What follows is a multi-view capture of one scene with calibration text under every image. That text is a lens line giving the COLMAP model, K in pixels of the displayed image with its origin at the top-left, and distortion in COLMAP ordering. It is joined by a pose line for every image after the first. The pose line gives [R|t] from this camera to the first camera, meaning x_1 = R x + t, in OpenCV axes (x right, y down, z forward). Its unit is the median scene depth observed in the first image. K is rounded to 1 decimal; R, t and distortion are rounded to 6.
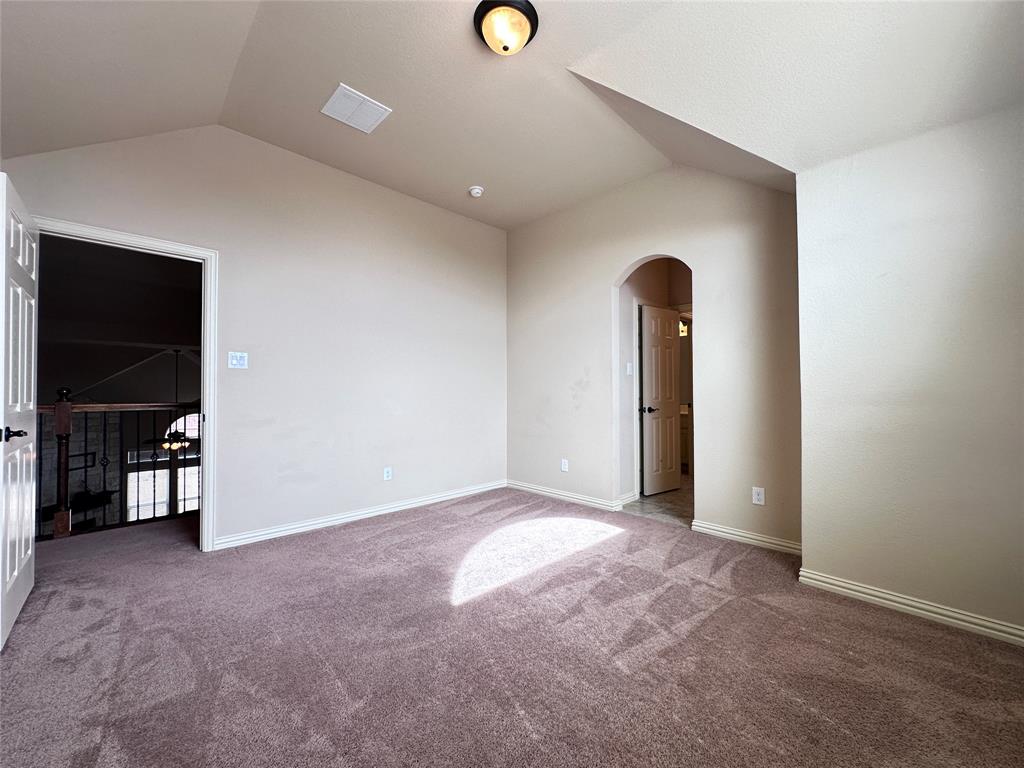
lens RADIAL K [[409.8, 0, 512.0], [0, 409.8, 384.0], [0, 0, 1]] dist [-0.001109, 0.000219]
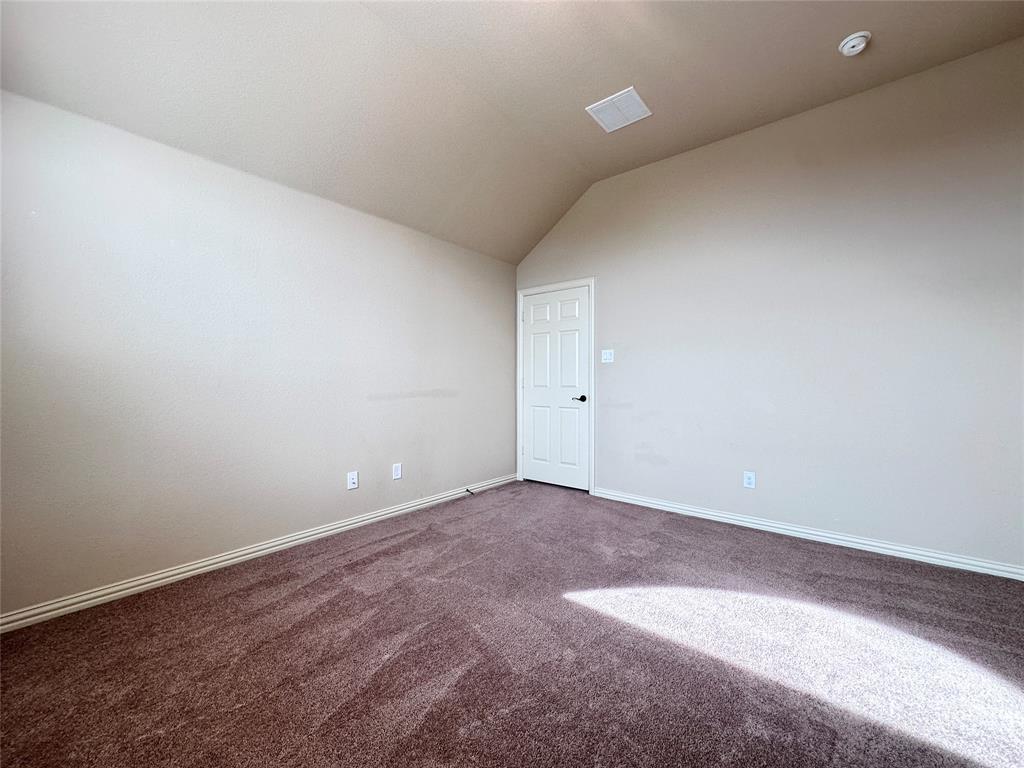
lens RADIAL K [[409.8, 0, 512.0], [0, 409.8, 384.0], [0, 0, 1]] dist [-0.001109, 0.000219]
pose [[0.109729, 0.005230, -0.993948, 0.806541], [0.014578, 0.999870, 0.006870, 0.022871], [0.993855, -0.015244, 0.109638, 0.766895]]
